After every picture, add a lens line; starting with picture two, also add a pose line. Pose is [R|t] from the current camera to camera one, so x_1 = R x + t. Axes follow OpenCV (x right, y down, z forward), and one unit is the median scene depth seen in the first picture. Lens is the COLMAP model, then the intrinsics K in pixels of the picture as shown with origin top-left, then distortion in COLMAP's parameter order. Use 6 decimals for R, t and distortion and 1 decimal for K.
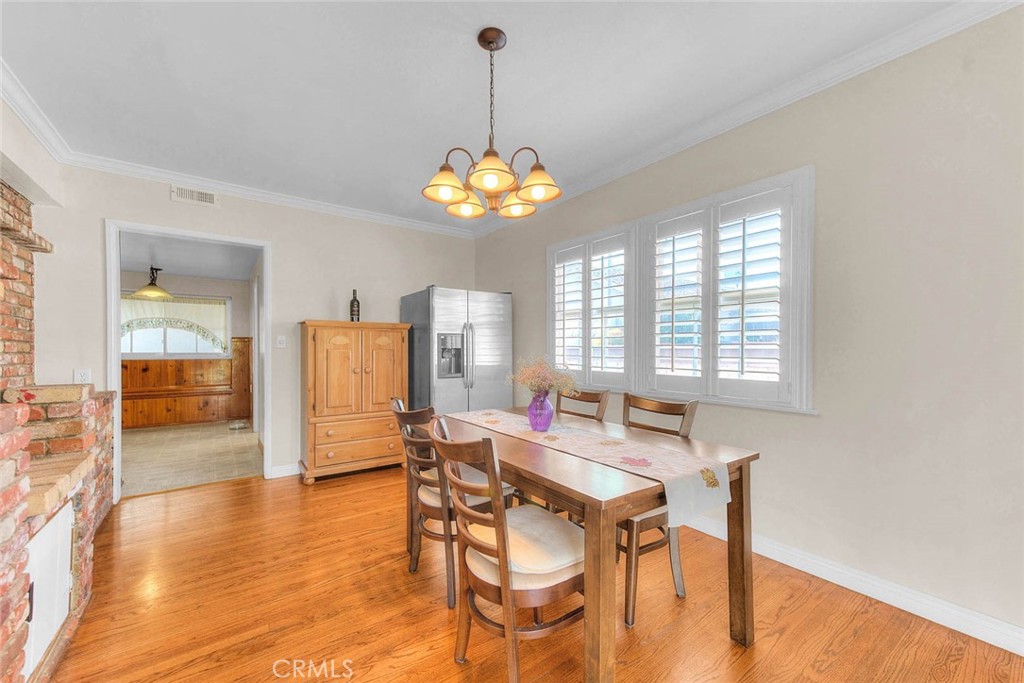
lens RADIAL K [[408.7, 0, 513.8], [0, 408.7, 345.1], [0, 0, 1]] dist [0.001326, -0.000179]
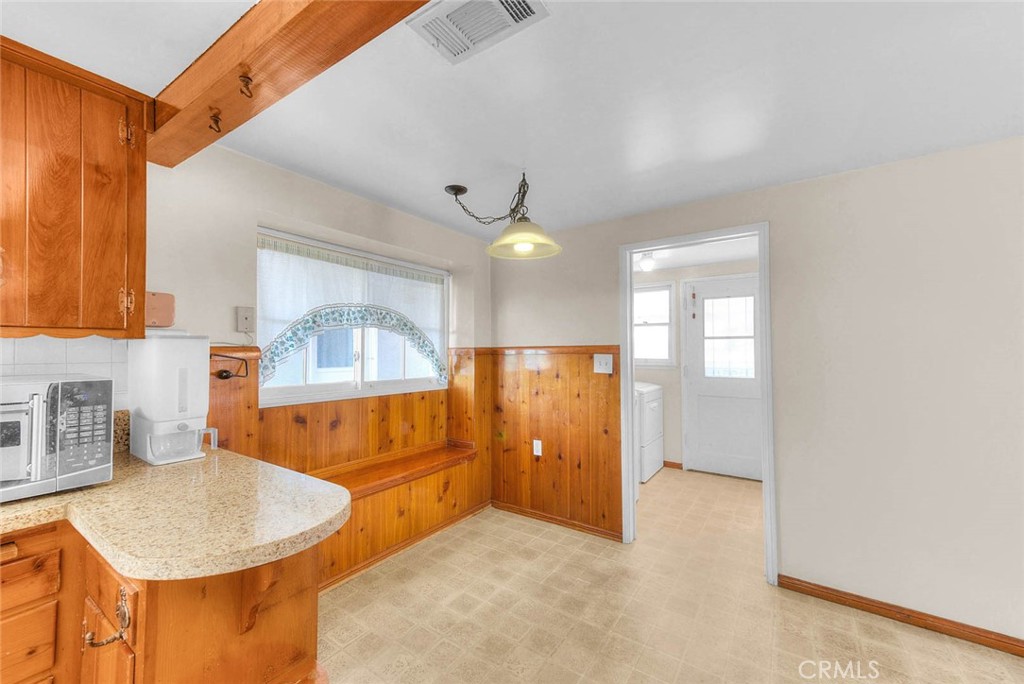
lens RADIAL K [[409.8, 0, 512.0], [0, 409.8, 342.0], [0, 0, 1]] dist [0.001382, -0.000033]
pose [[0.938989, 0.003725, 0.343926, -0.841041], [0.006075, 0.999606, -0.027413, -0.011956], [-0.343893, 0.027830, 0.938596, 0.513670]]
